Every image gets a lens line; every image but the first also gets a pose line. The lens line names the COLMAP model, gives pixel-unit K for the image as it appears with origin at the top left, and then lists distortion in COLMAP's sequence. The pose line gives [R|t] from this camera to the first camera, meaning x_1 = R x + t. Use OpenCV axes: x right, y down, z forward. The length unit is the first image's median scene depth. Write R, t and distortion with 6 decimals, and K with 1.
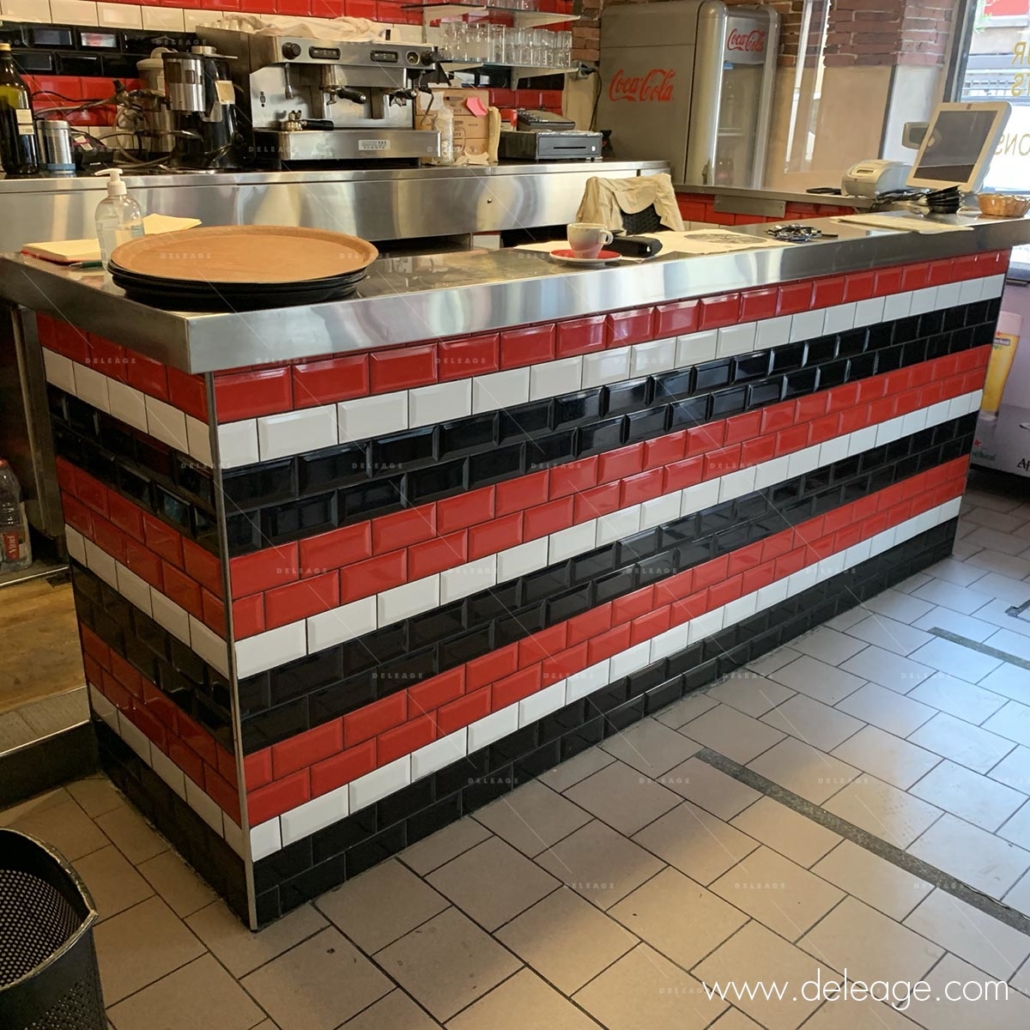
lens RADIAL K [[1035.8, 0, 515.0], [0, 1035.8, 515.0], [0, 0, 1]] dist [0.044564, 0.012284]
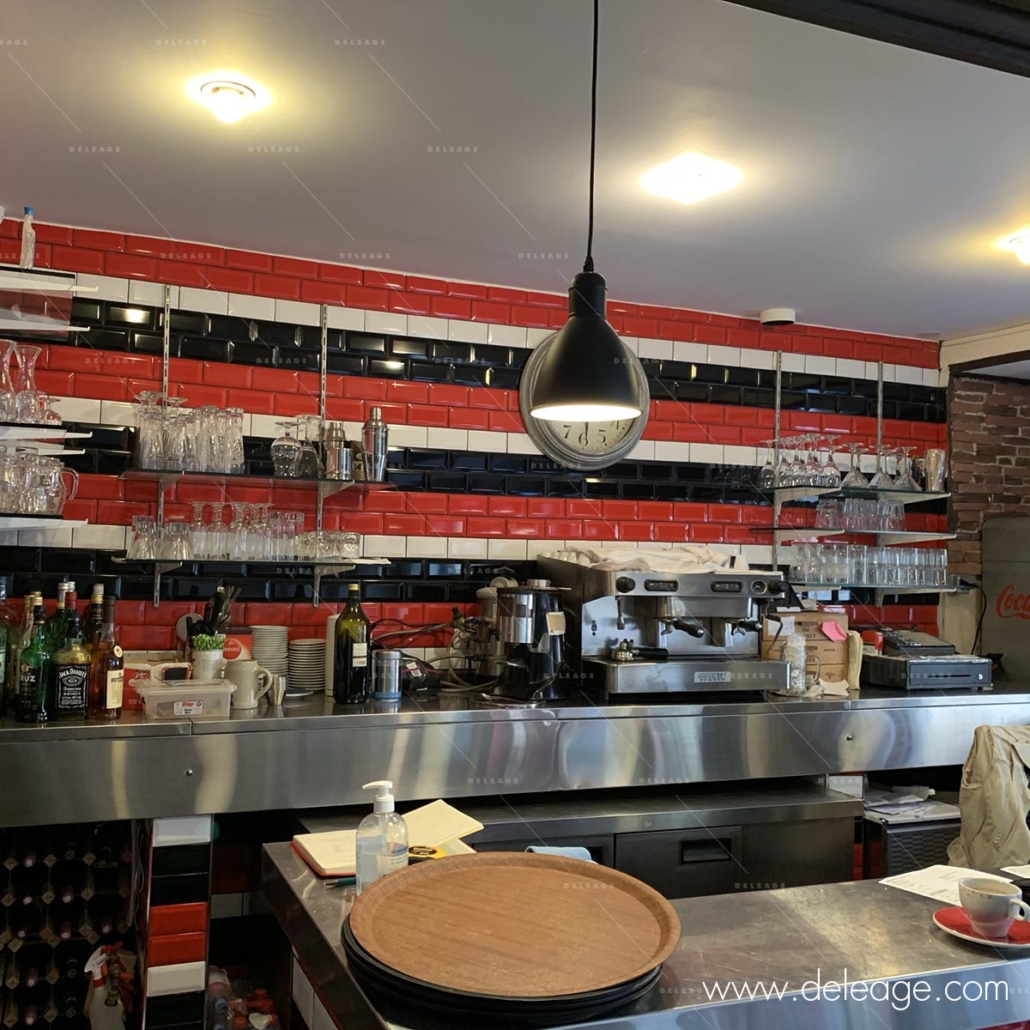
lens RADIAL K [[1055.8, 0, 515.0], [0, 1055.8, 515.0], [0, 0, 1]] dist [-0.006005, -0.008727]
pose [[0.944275, -0.019308, -0.328592, 0.003692], [-0.111387, 0.920638, -0.374191, -0.126770], [0.309739, 0.389940, 0.867184, 0.118575]]
